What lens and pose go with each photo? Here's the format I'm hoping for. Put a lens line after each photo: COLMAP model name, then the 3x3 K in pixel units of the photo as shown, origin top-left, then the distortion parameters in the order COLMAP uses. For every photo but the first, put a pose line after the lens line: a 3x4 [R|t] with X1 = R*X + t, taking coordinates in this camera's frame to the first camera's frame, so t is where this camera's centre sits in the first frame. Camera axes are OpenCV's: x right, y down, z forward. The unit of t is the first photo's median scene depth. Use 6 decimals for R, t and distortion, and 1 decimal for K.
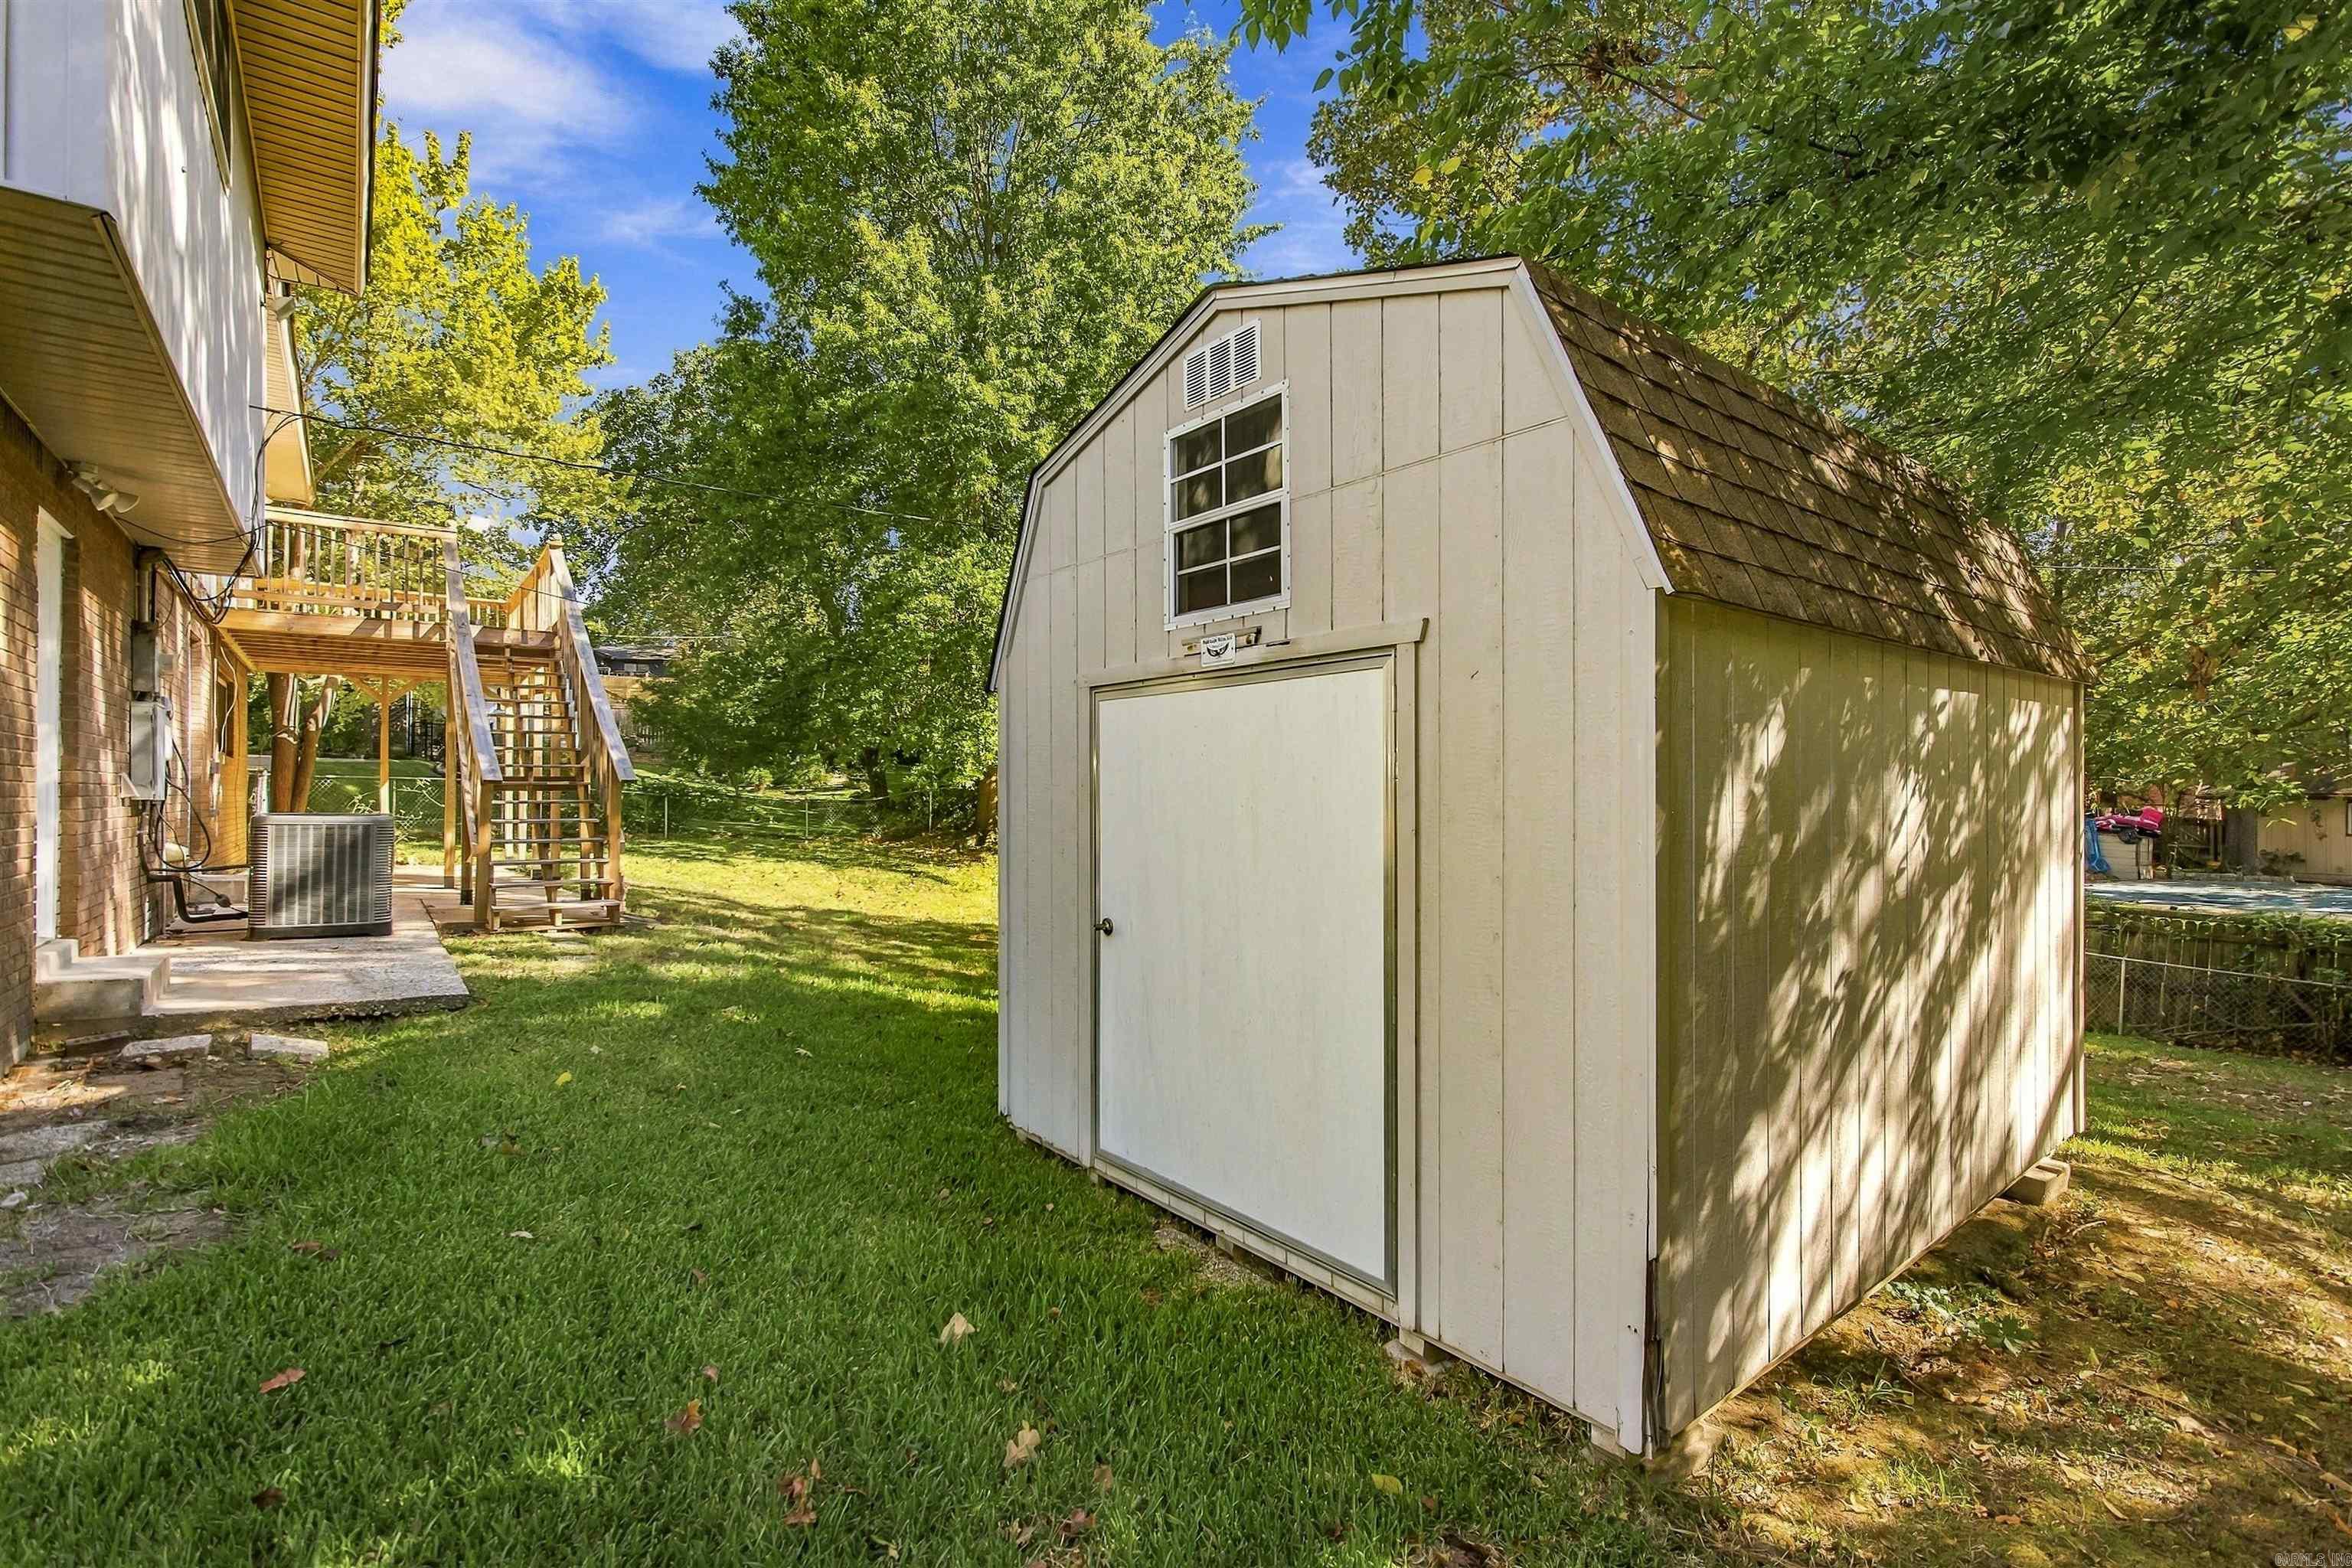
lens RADIAL K [[1131.6, 0, 1176.0], [0, 1131.6, 784.0], [0, 0, 1]] dist [-0.000441, -0.000049]
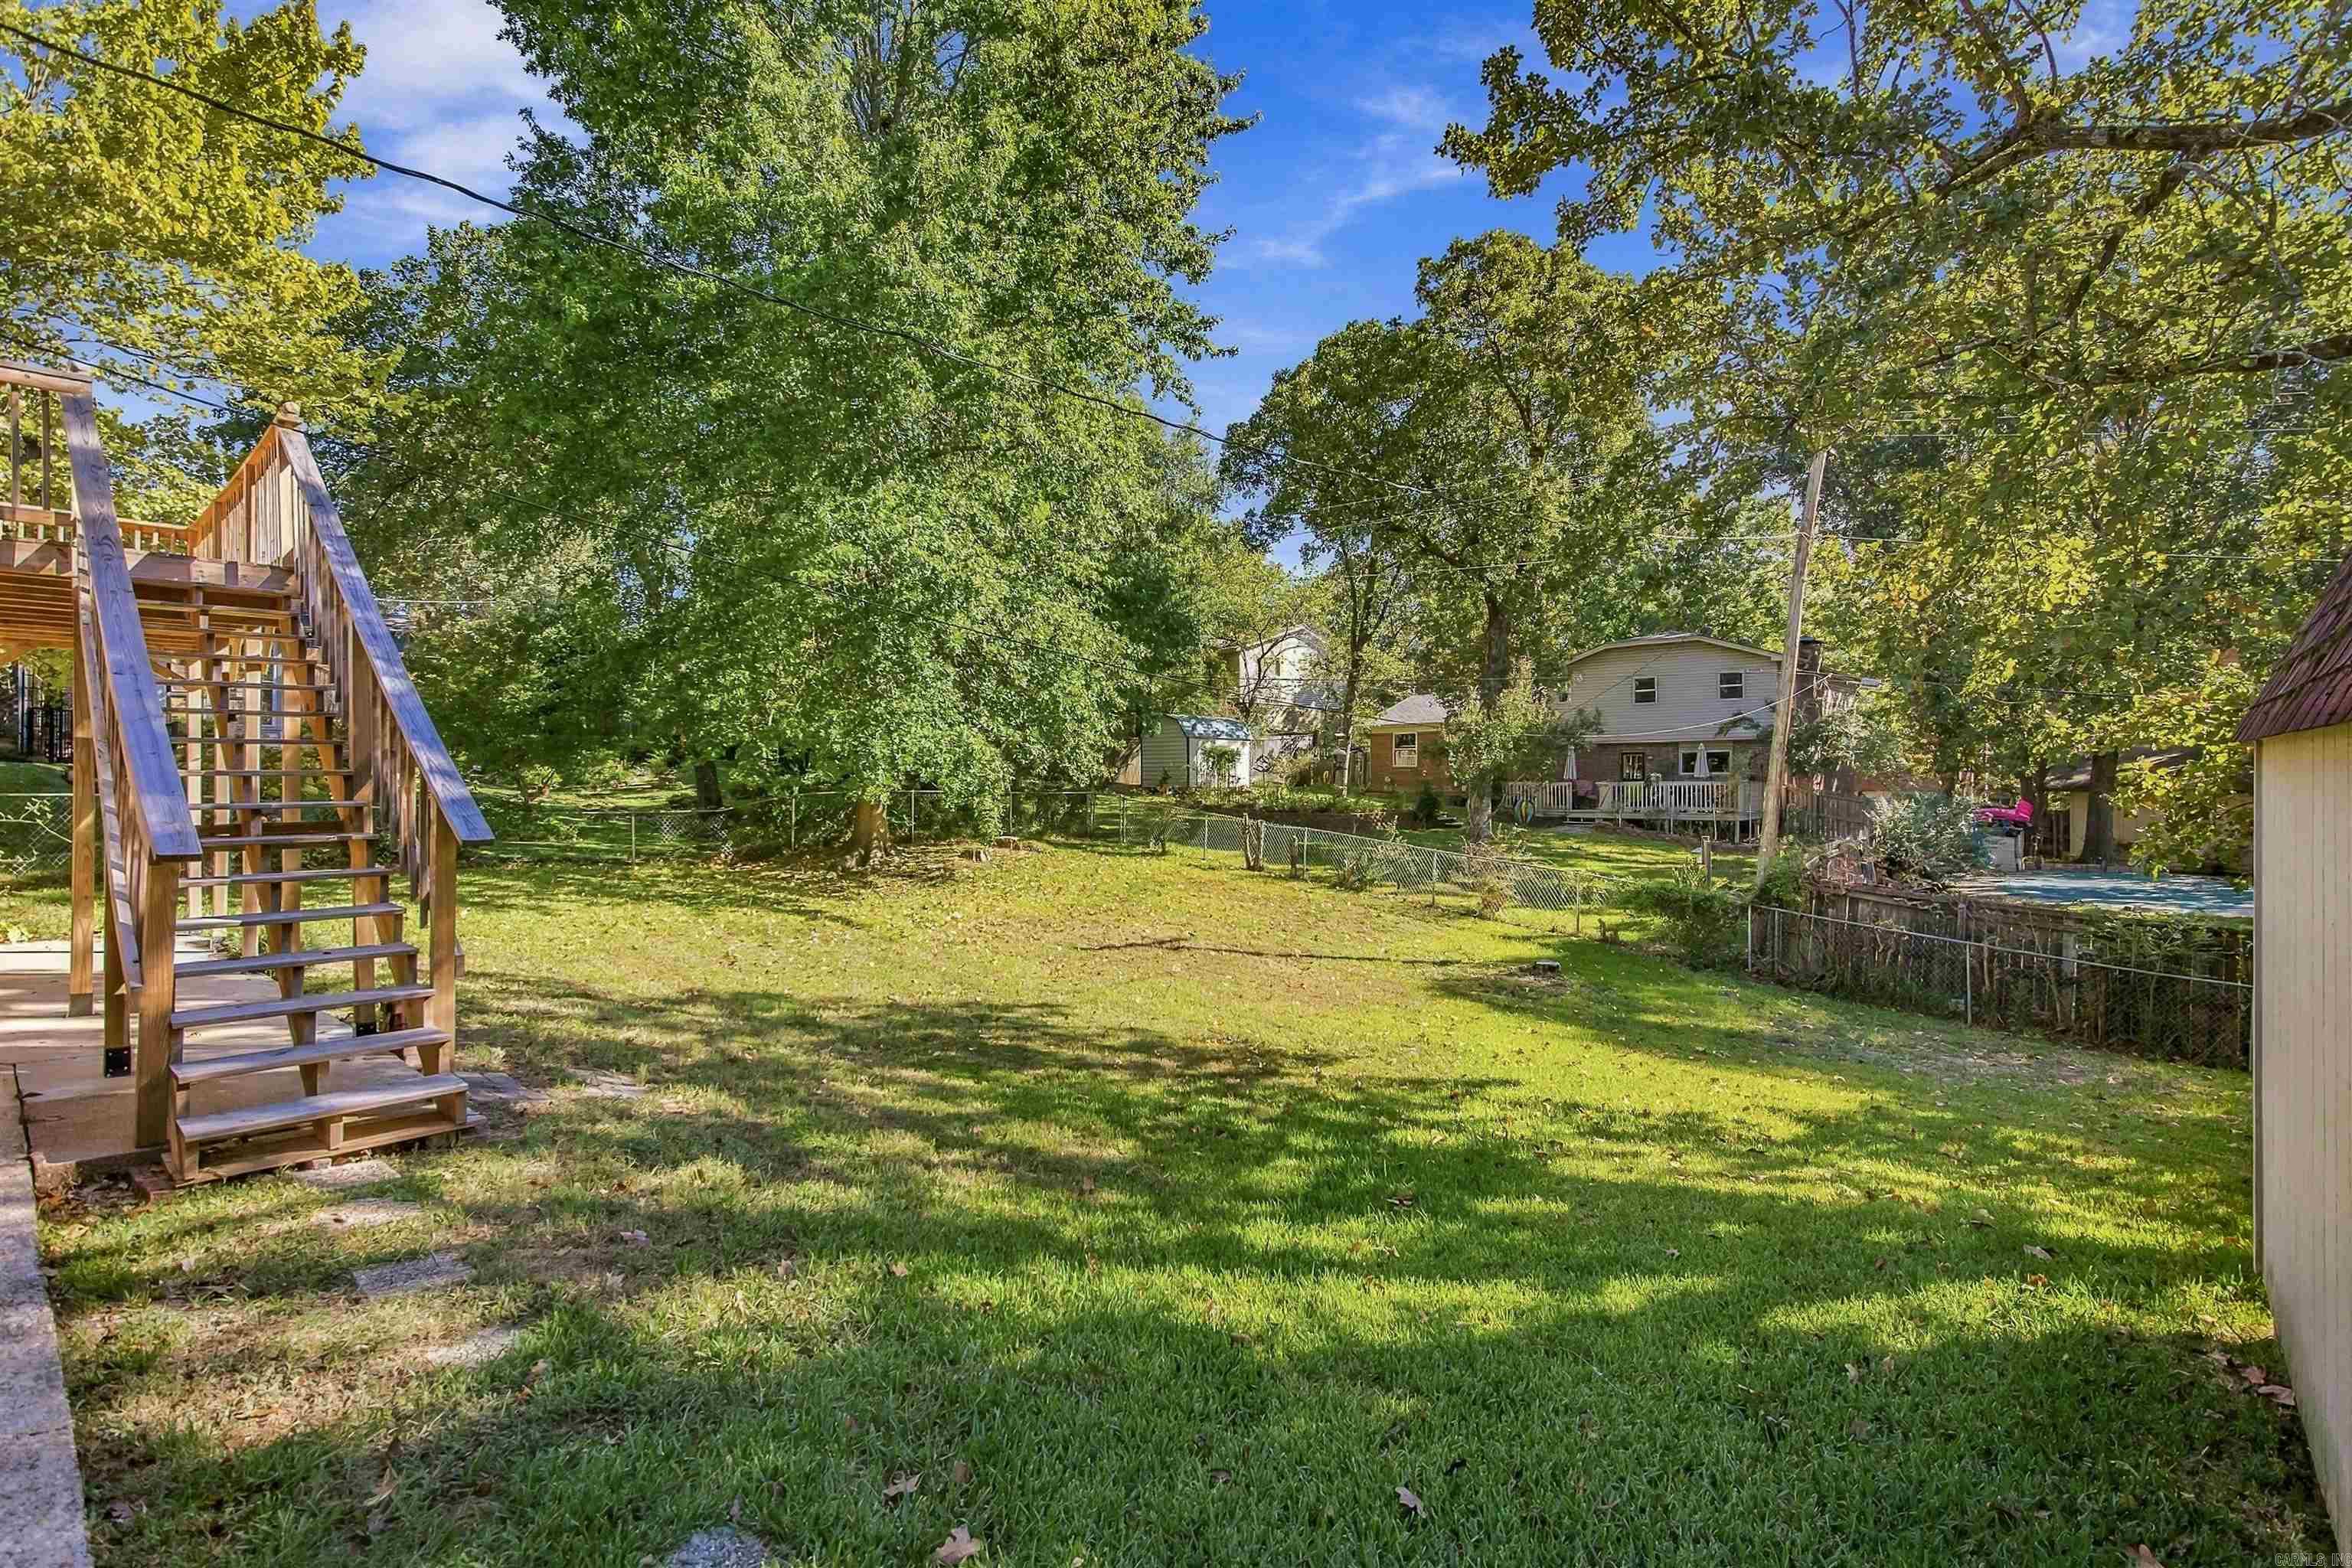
lens RADIAL K [[1113.9, 0, 1182.9], [0, 1113.9, 772.4], [0, 0, 1]] dist [0.000166, 0.000504]
pose [[0.979359, -0.003474, 0.202099, -0.147725], [0.002756, 0.999989, 0.003836, -0.019803], [-0.202110, -0.003200, 0.979358, 0.235687]]
